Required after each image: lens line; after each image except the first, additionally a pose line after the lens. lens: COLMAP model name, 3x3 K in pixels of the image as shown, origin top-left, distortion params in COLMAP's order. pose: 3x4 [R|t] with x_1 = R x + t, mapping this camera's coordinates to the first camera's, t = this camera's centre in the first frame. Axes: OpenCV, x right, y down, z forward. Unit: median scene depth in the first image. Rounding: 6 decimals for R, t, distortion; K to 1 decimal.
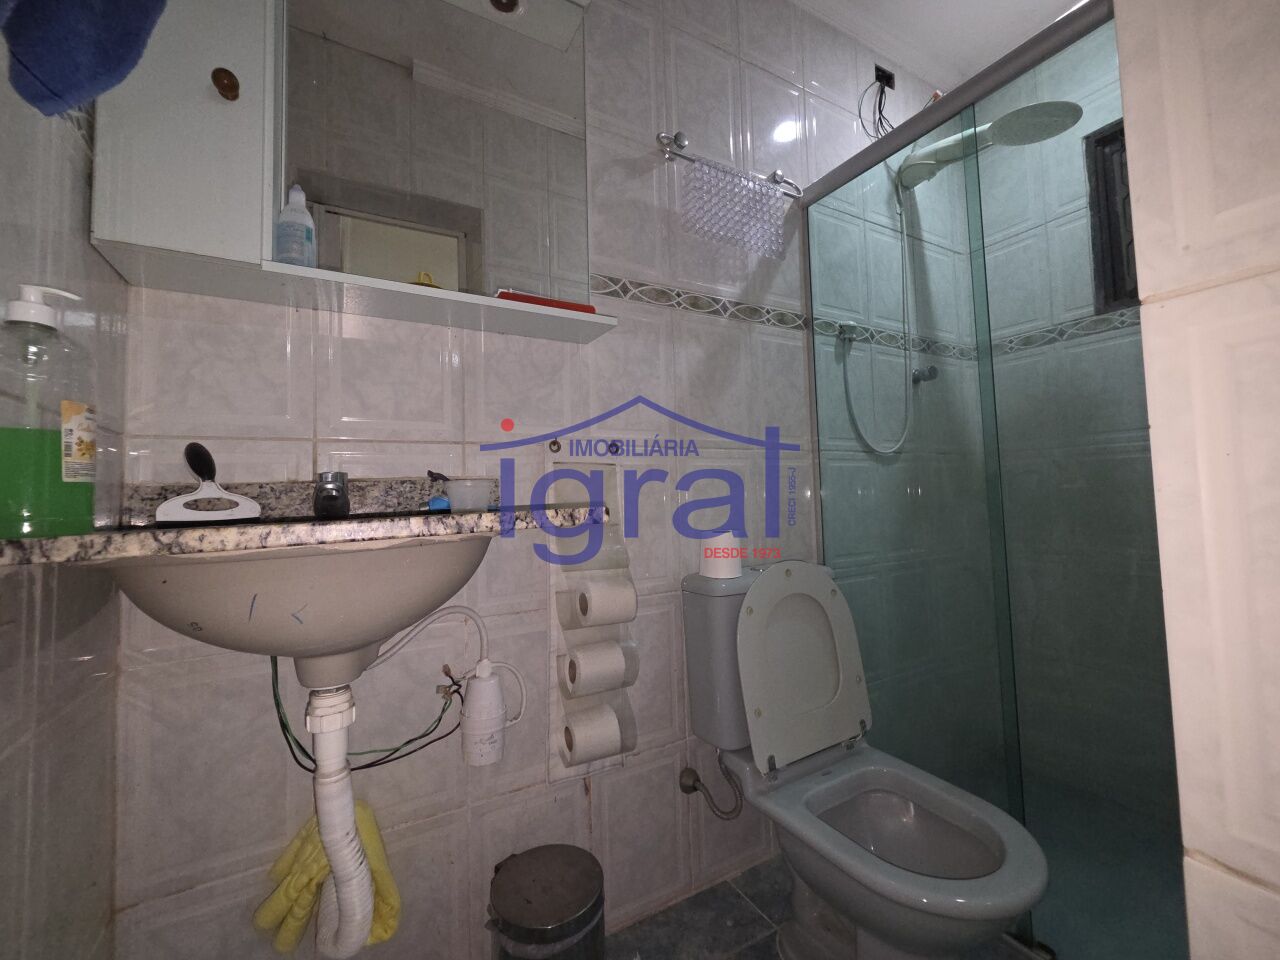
lens RADIAL K [[518.1, 0, 639.9], [0, 518.1, 469.4], [0, 0, 1]] dist [0.001305, 0.000113]
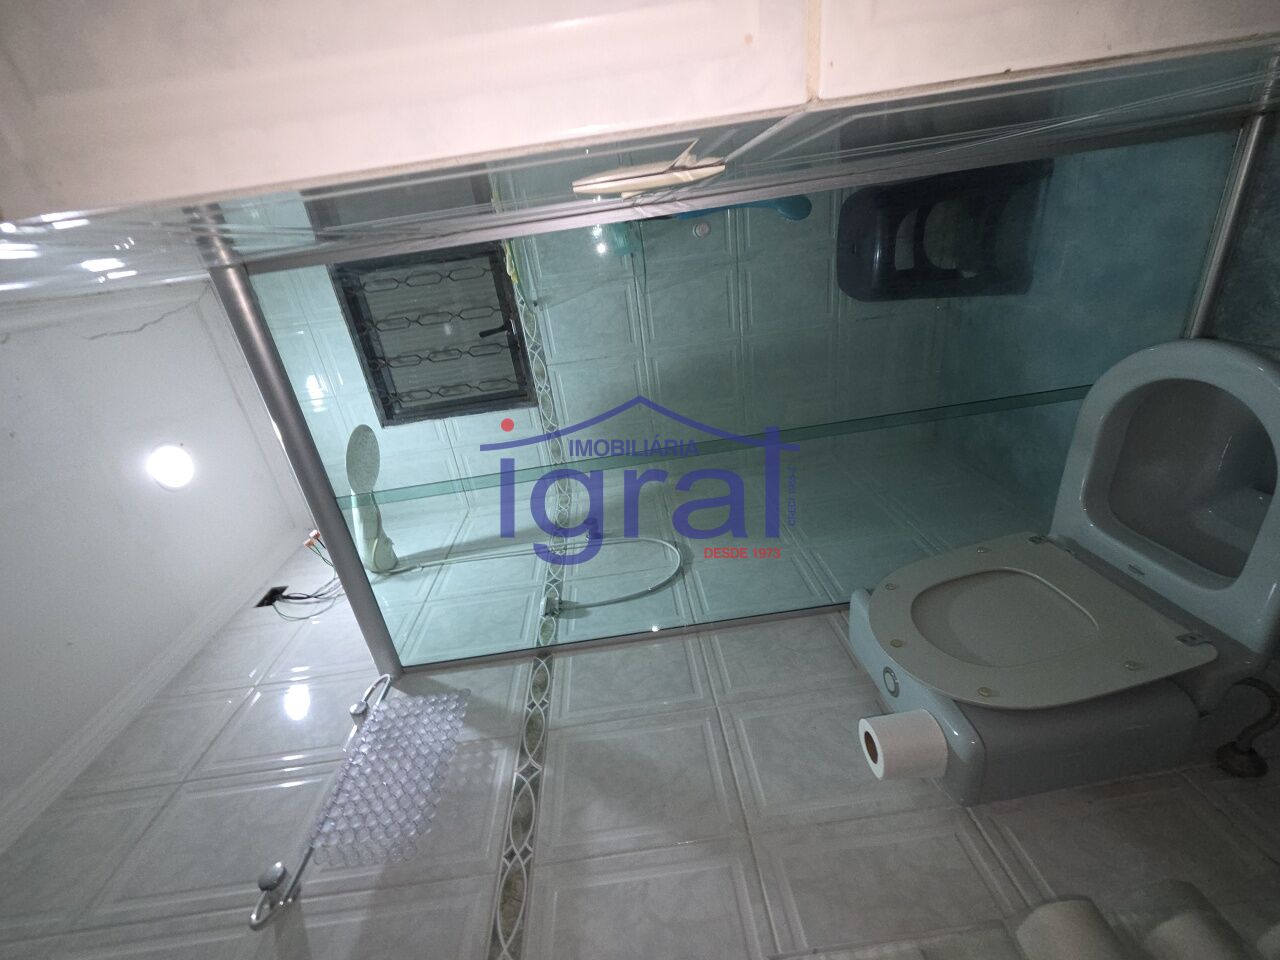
lens RADIAL K [[518.1, 0, 635.3], [0, 518.1, 470.3], [0, 0, 1]] dist [0.001305, 0.000113]
pose [[-0.087520, -0.799763, 0.593902, 0.053028], [0.995700, -0.088401, 0.027688, -0.135634], [0.030358, 0.593772, 0.804061, 0.166244]]
